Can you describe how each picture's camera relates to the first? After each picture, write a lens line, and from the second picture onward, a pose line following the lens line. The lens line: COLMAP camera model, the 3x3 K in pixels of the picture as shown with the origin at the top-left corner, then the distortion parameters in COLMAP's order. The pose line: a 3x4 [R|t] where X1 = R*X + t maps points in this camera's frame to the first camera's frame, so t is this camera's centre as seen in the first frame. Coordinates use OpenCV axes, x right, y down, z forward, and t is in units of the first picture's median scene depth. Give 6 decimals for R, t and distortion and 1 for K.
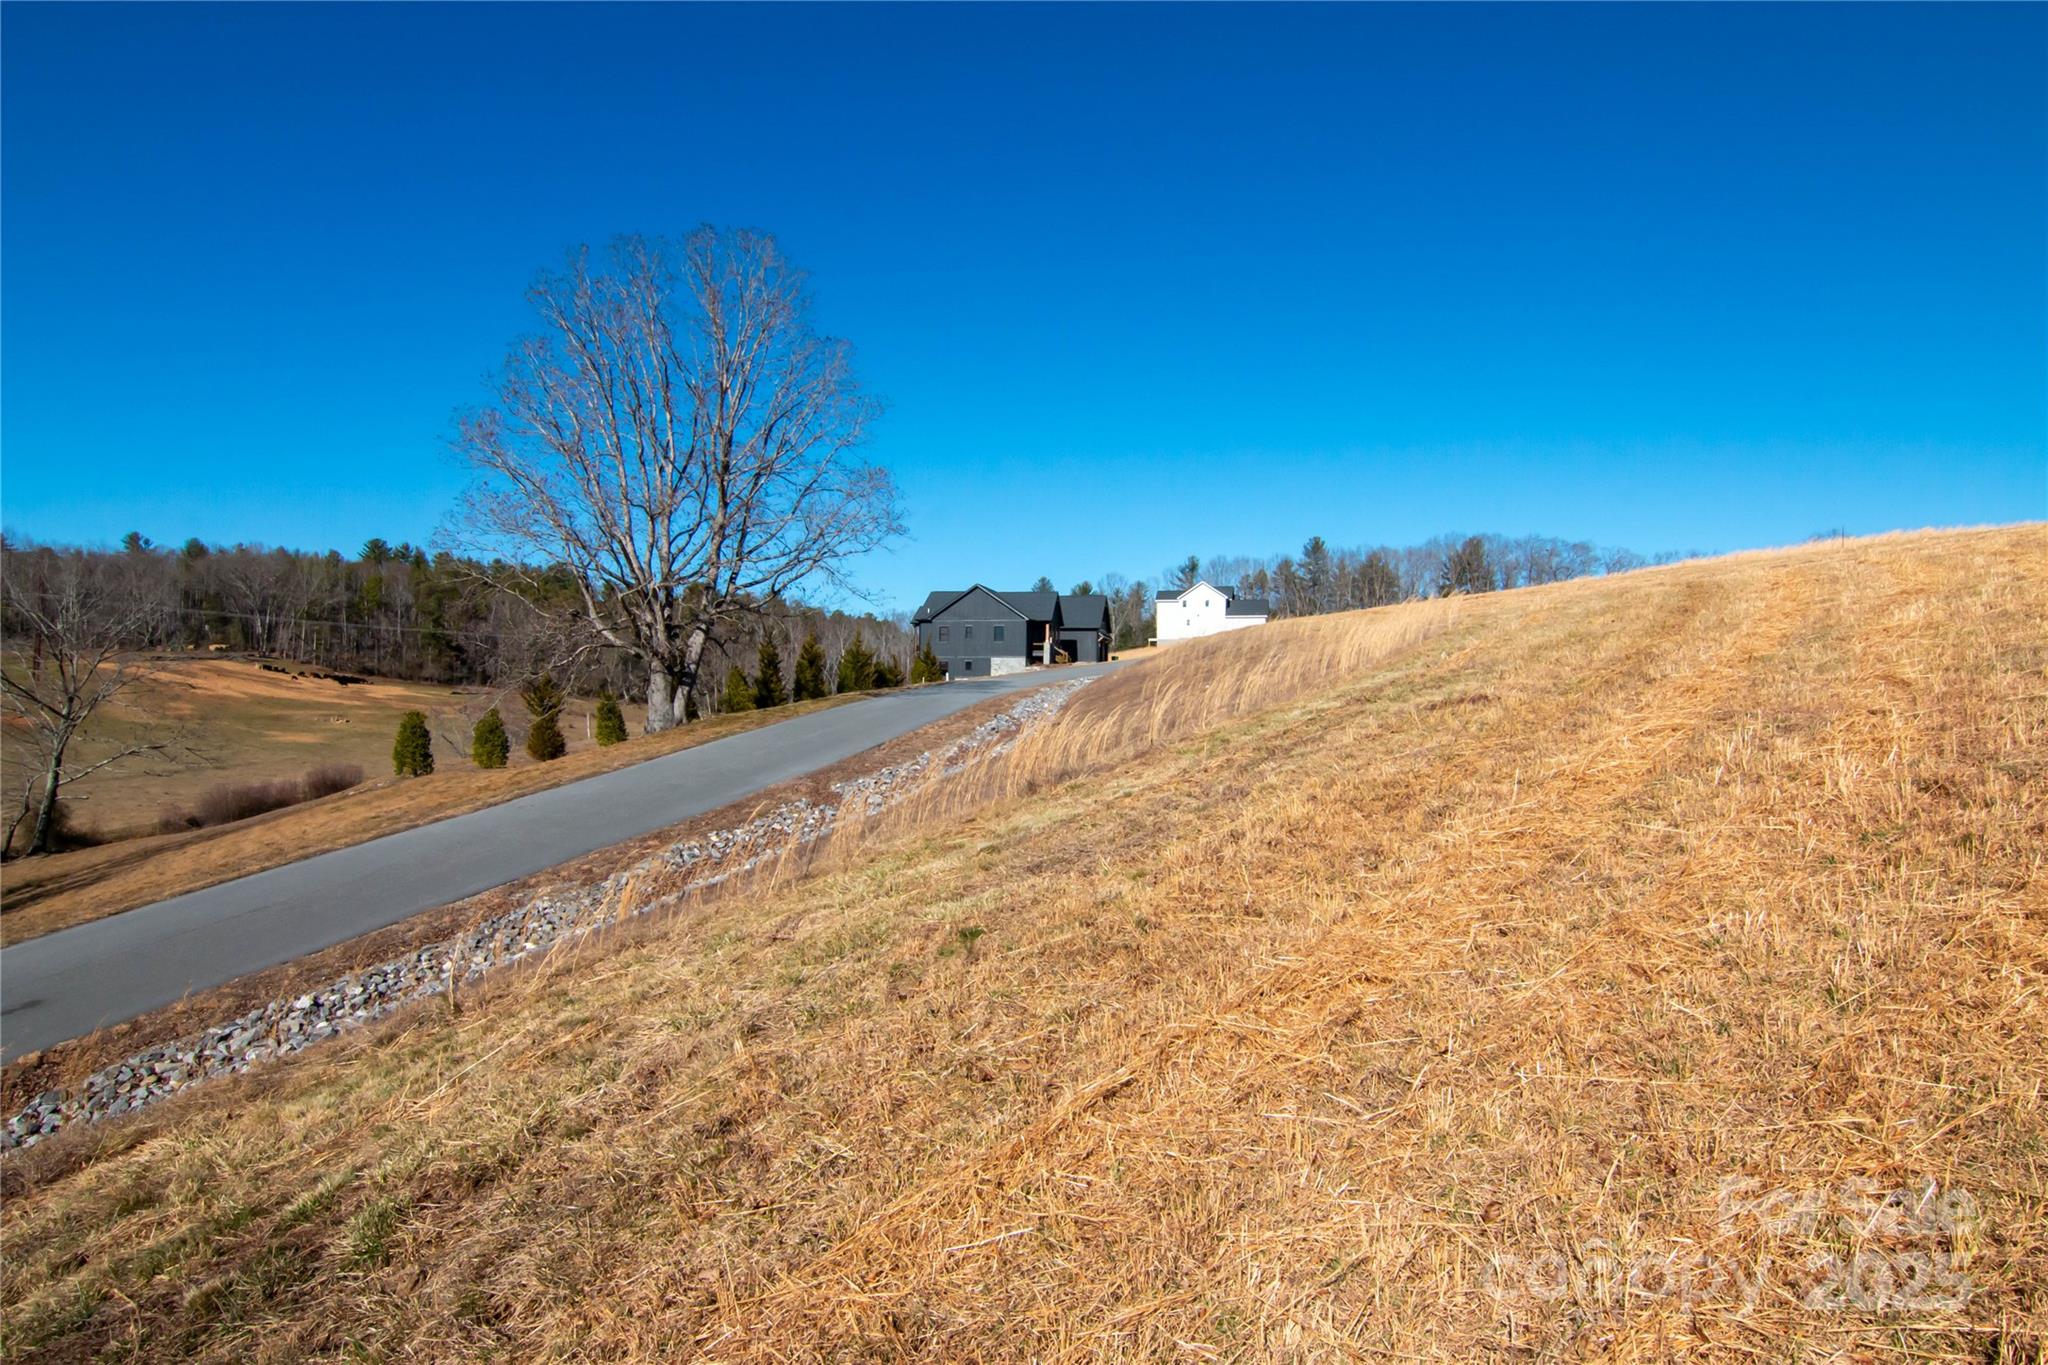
lens RADIAL K [[1145.6, 0, 1018.4], [0, 1145.6, 683.0], [0, 0, 1]] dist [-0.002738, -0.000799]
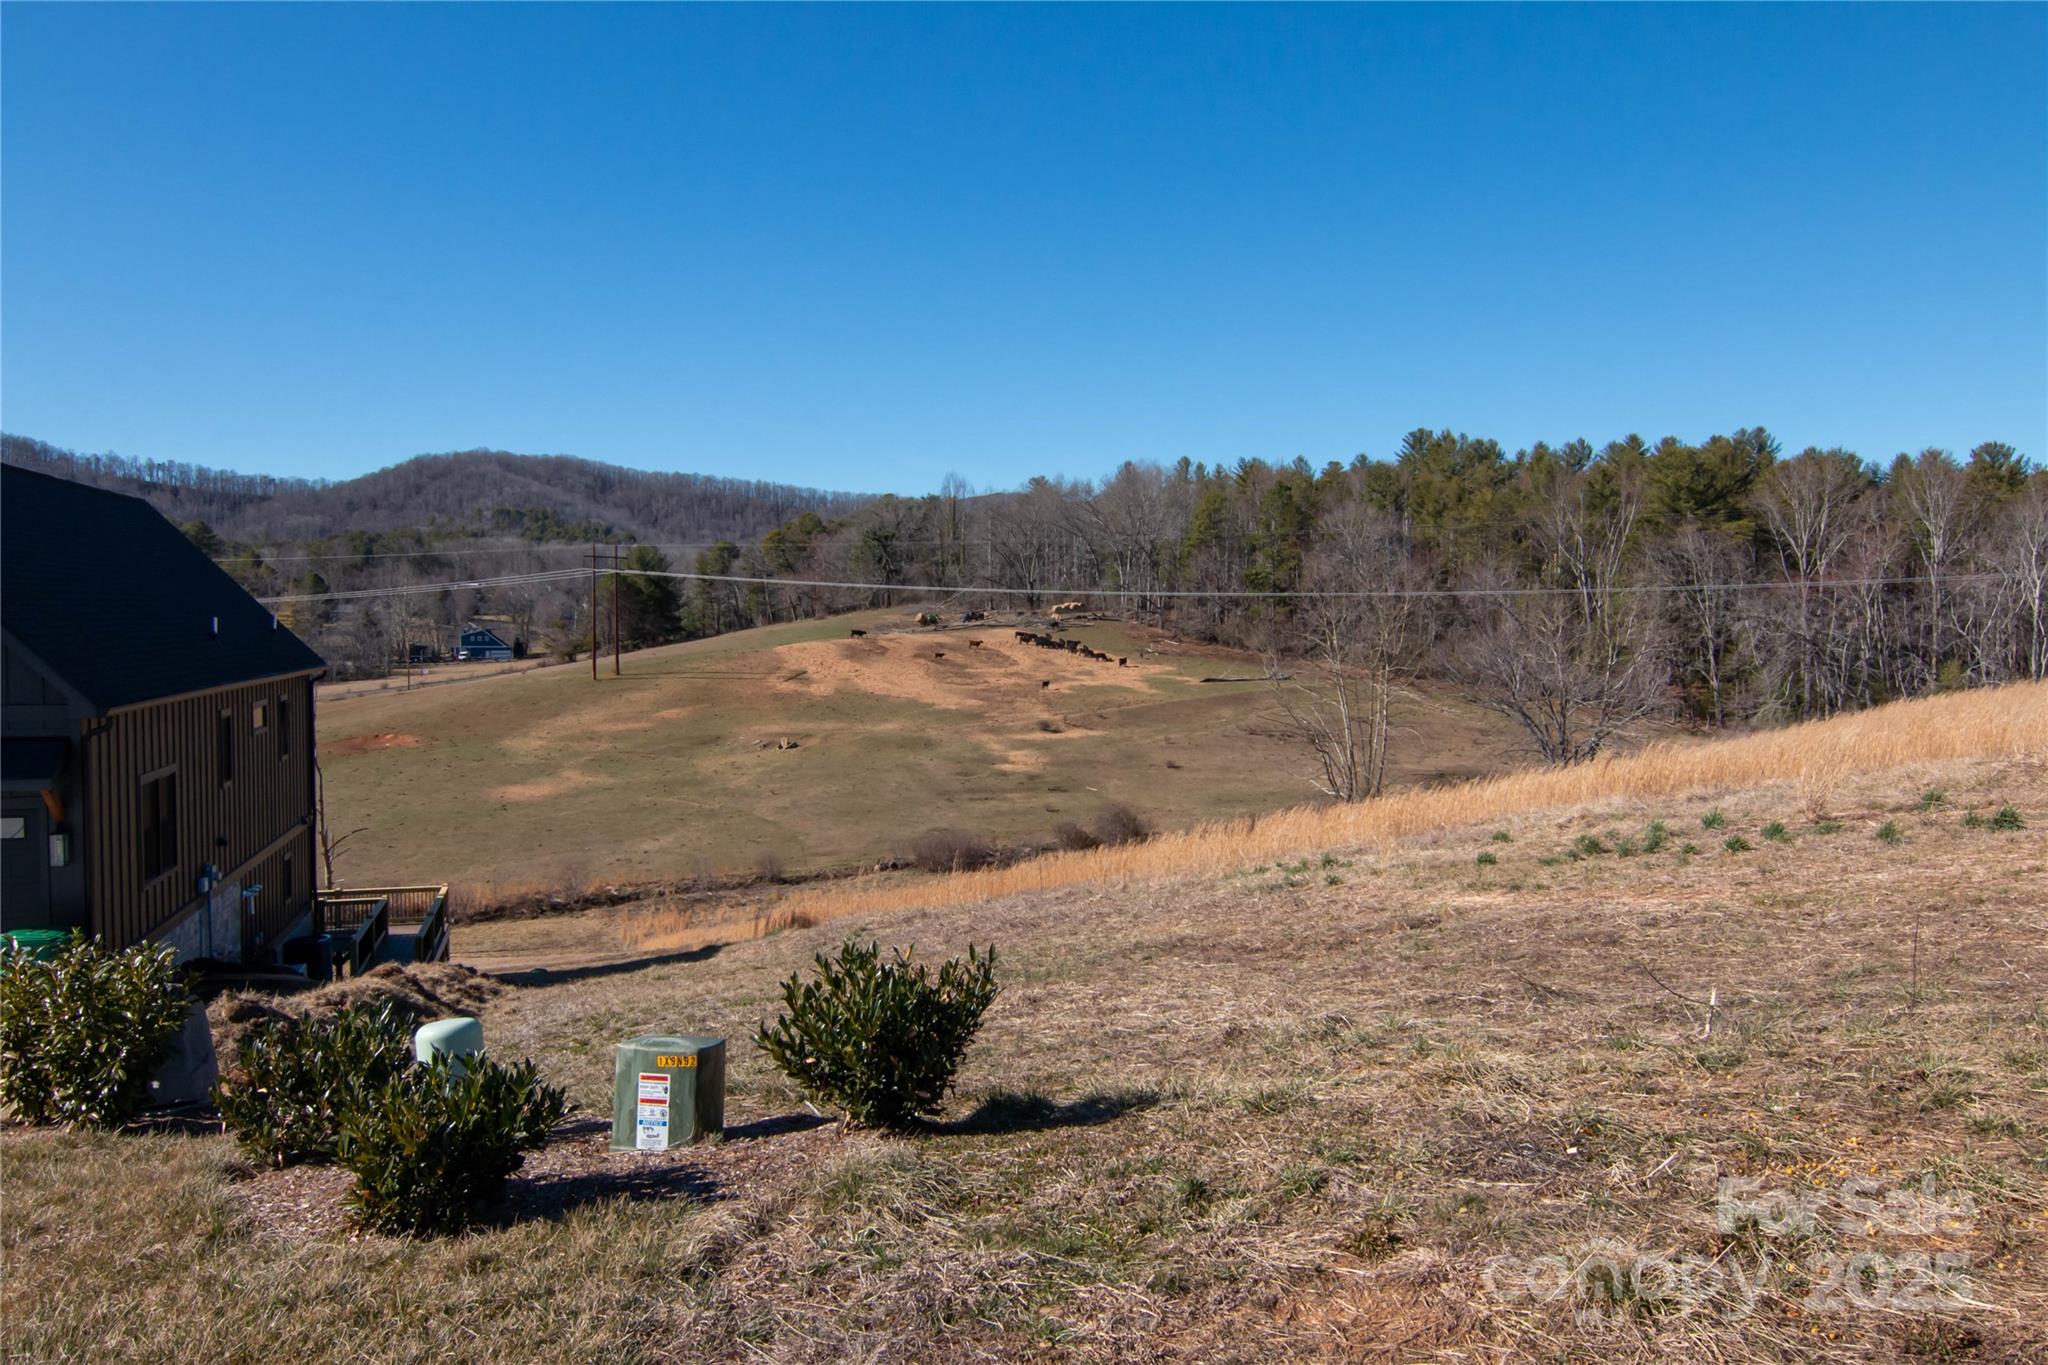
lens RADIAL K [[1445.8, 0, 1020.5], [0, 1445.8, 683.1], [0, 0, 1]] dist [-0.009667, -0.001134]
pose [[0.487872, 0.031243, -0.872356, 0.177242], [0.020955, 0.998652, 0.047486, -0.037219], [0.872663, -0.041448, 0.486560, 0.702197]]
